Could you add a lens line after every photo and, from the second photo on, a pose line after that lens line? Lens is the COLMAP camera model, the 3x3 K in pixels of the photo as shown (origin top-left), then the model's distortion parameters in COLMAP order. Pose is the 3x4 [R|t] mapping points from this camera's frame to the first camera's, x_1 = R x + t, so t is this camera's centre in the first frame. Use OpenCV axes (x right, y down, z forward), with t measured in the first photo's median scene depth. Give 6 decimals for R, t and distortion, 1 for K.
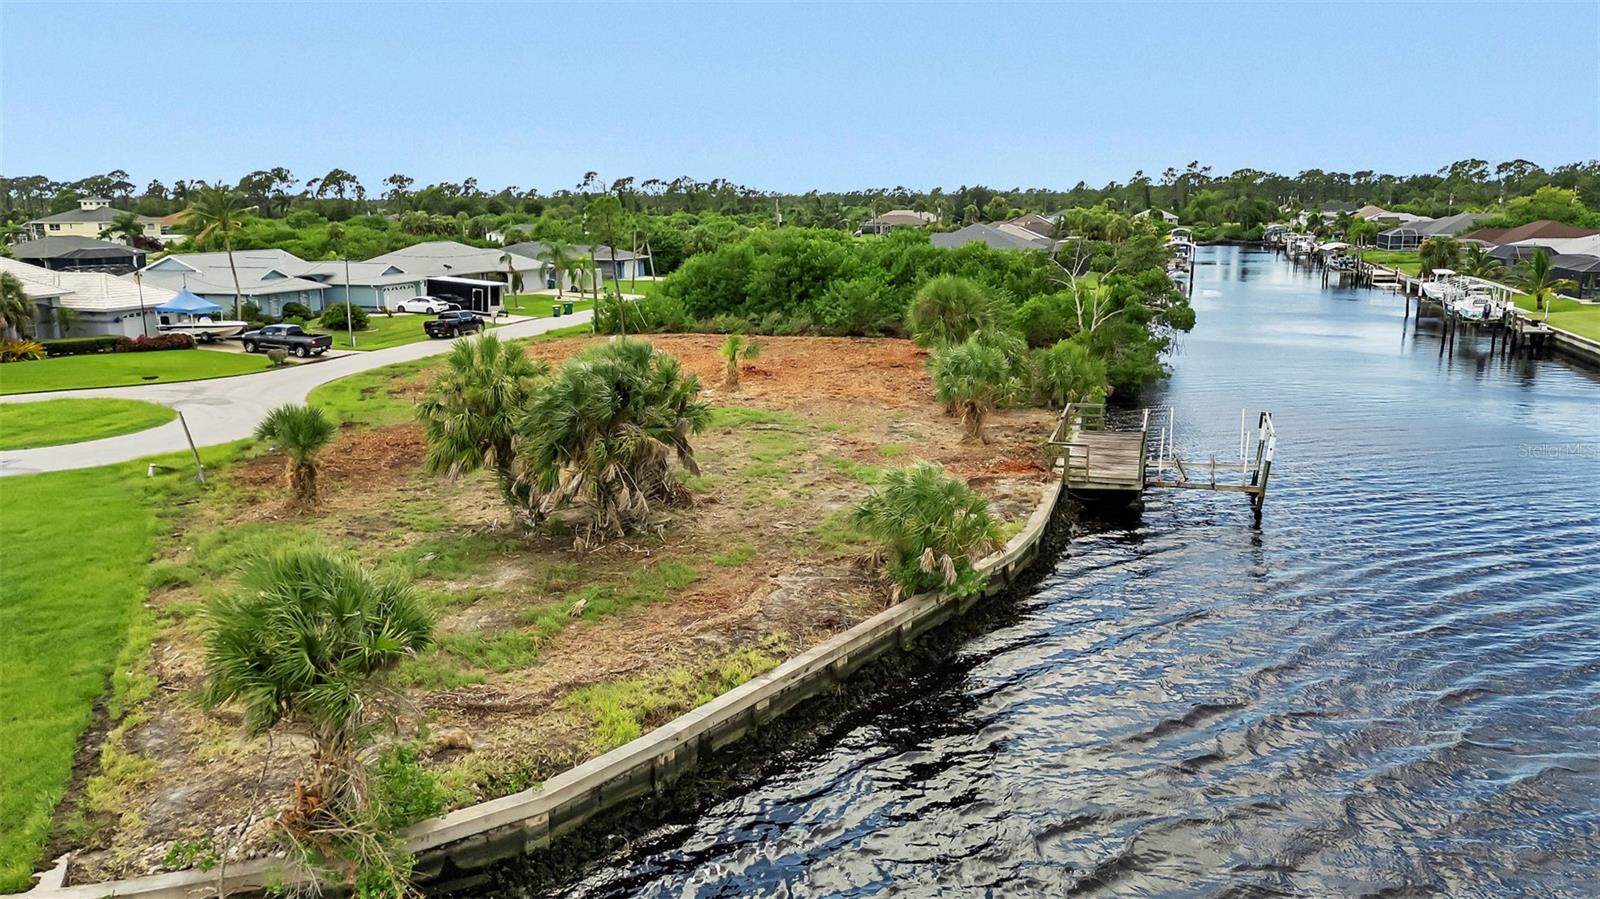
lens RADIAL K [[1192.9, 0, 802.1], [0, 1192.9, 452.2], [0, 0, 1]] dist [0.088309, -0.090315]
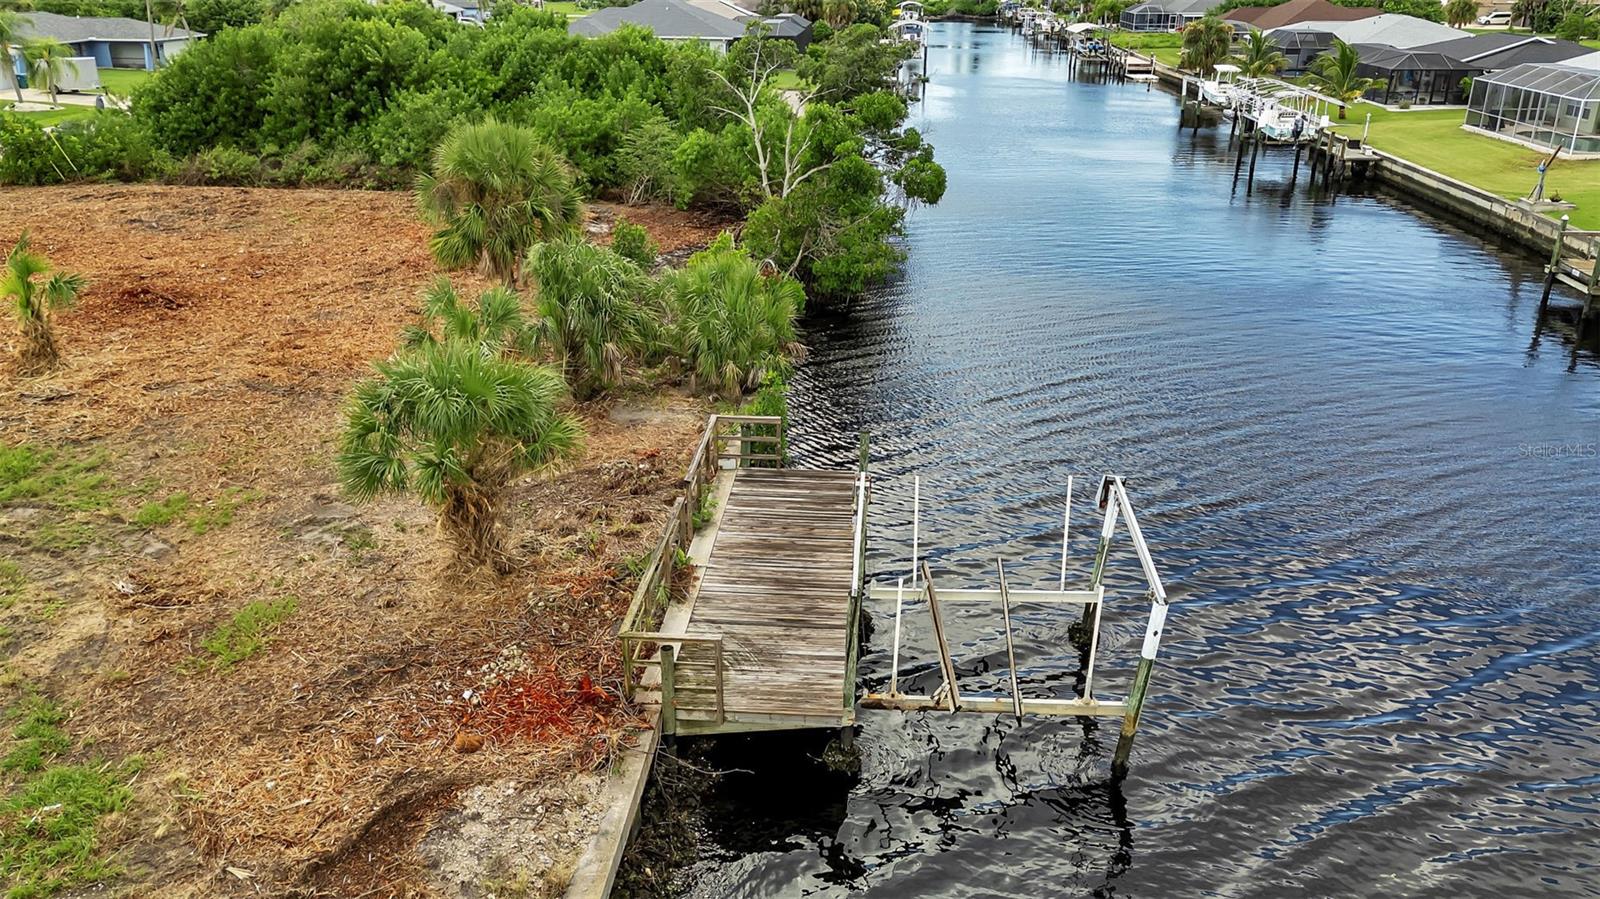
lens RADIAL K [[1192.9, 0, 802.1], [0, 1192.9, 452.2], [0, 0, 1]] dist [0.088309, -0.090315]
pose [[0.976582, -0.069157, 0.203727, 0.121887], [0.031920, 0.983023, 0.180686, -0.086038], [-0.212764, -0.169952, 0.962210, 0.403801]]
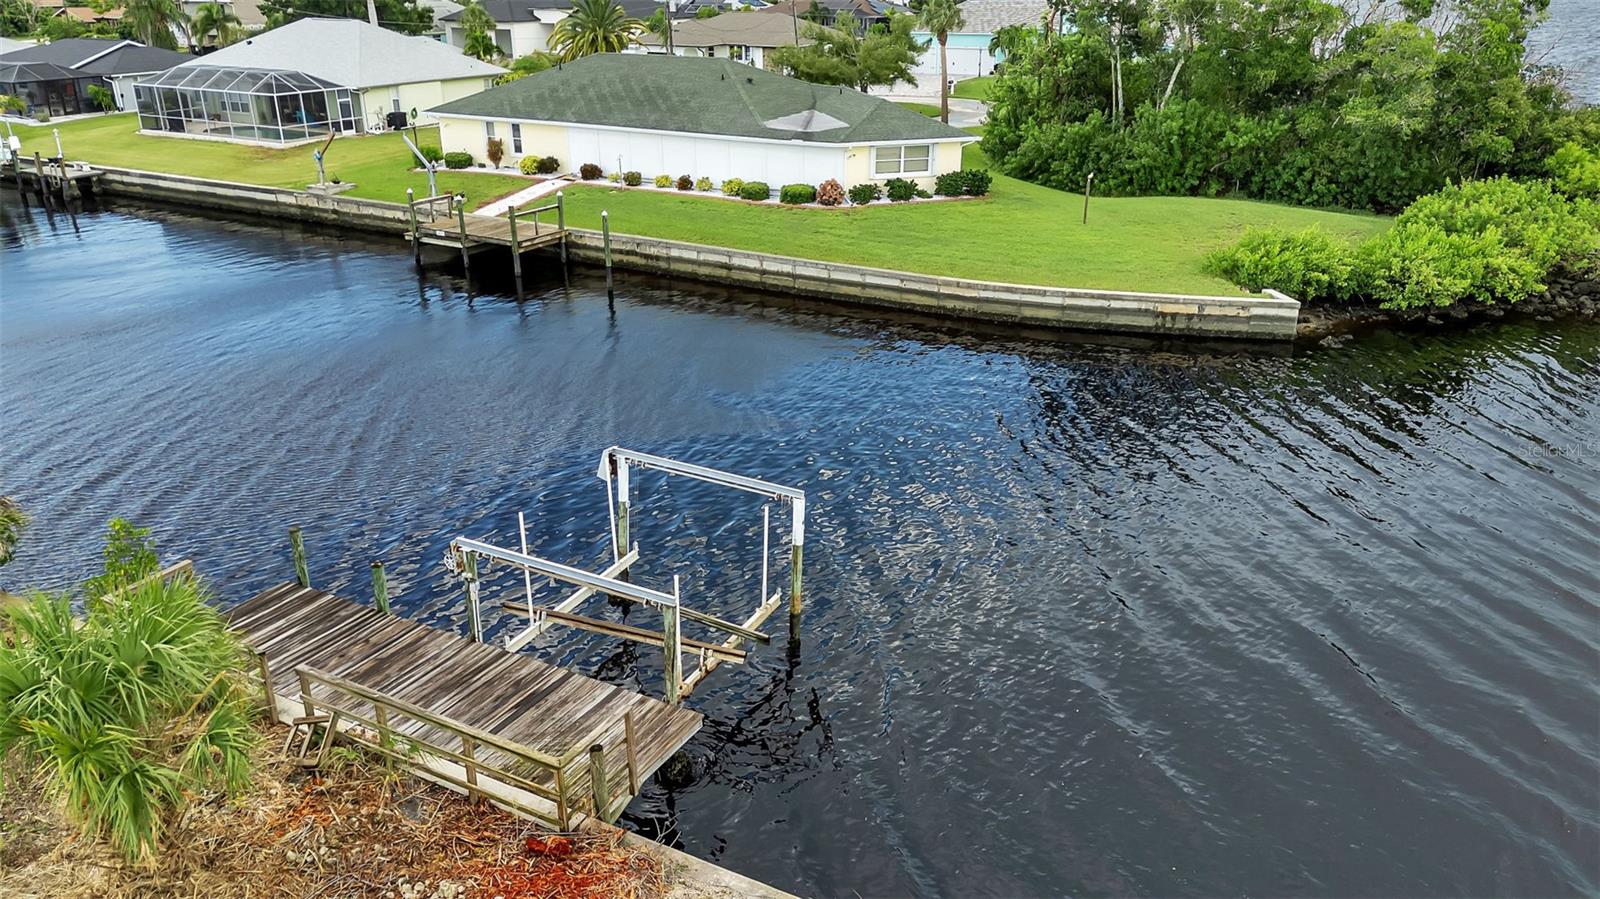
lens RADIAL K [[1192.9, 0, 802.1], [0, 1192.9, 452.2], [0, 0, 1]] dist [0.088309, -0.090315]
pose [[0.211753, -0.356384, 0.910028, -0.035755], [0.199943, 0.927246, 0.316602, -0.116487], [-0.956652, 0.114912, 0.267604, 0.535641]]
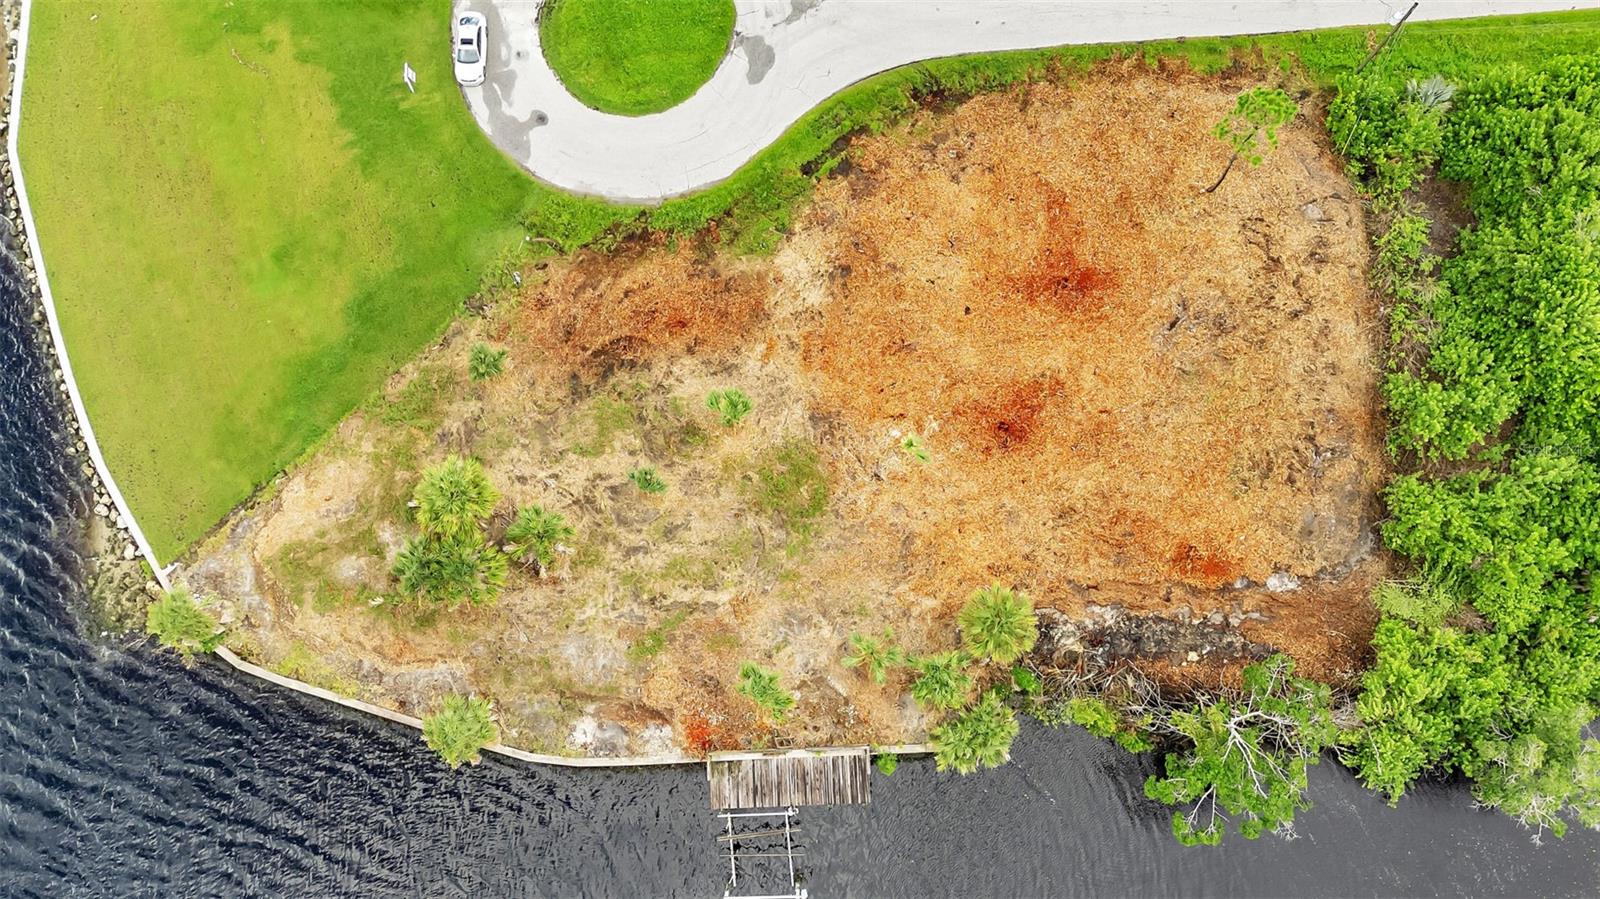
lens RADIAL K [[1192.9, 0, 802.1], [0, 1192.9, 452.2], [0, 0, 1]] dist [0.088309, -0.090315]
pose [[0.328967, 0.933838, -0.140458, 0.065736], [-0.172751, 0.205736, 0.963239, -1.022753], [0.928406, -0.292609, 0.229002, 0.562764]]
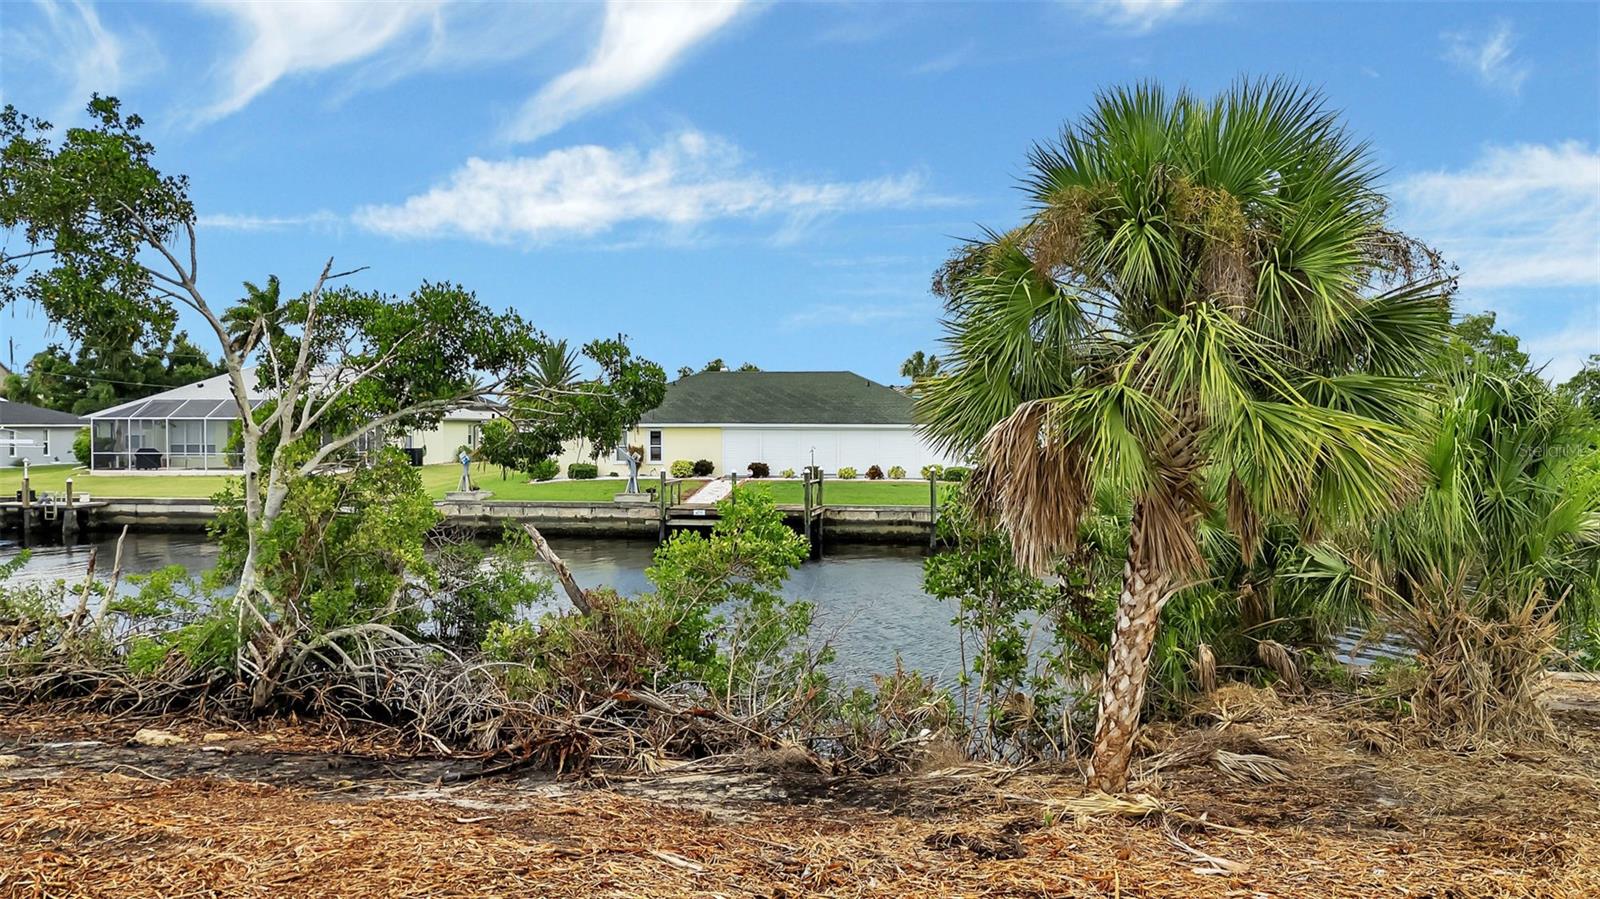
lens RADIAL K [[1192.9, 0, 802.1], [0, 1192.9, 452.2], [0, 0, 1]] dist [0.088309, -0.090315]
pose [[-0.133061, -0.010569, 0.991051, -0.036223], [0.202819, 0.978492, 0.037666, -0.098097], [-0.970134, 0.206016, -0.128055, 0.952494]]
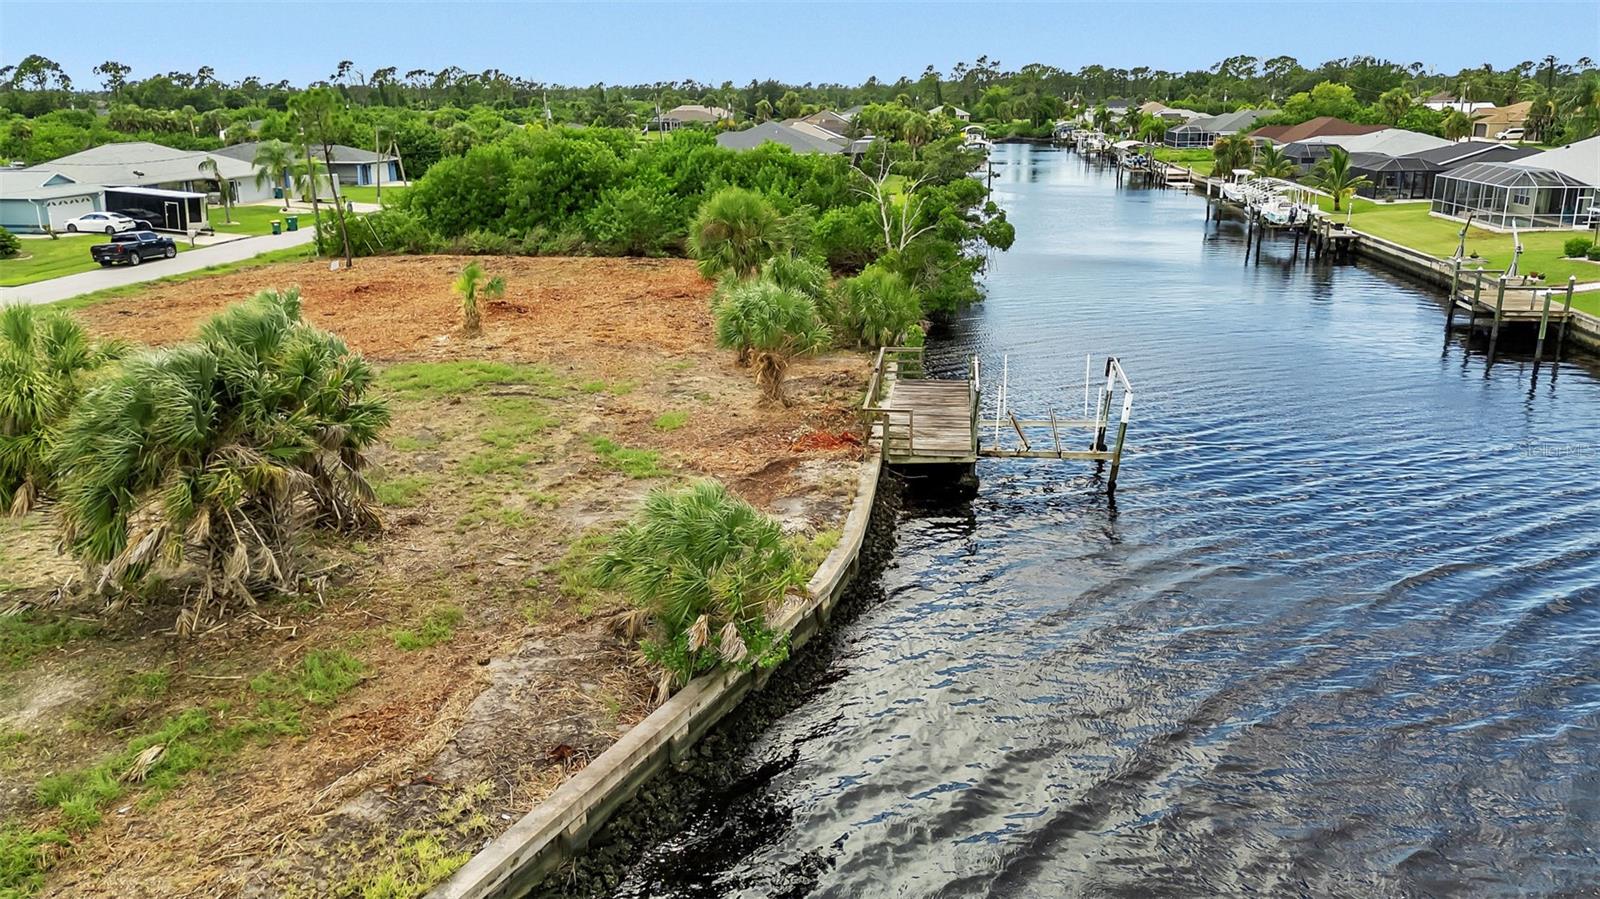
lens RADIAL K [[1192.9, 0, 802.1], [0, 1192.9, 452.2], [0, 0, 1]] dist [0.088309, -0.090315]
pose [[0.985983, -0.046875, 0.160128, 0.023438], [0.033626, 0.995858, 0.084475, -0.030720], [-0.163425, -0.077907, 0.983475, 0.142547]]
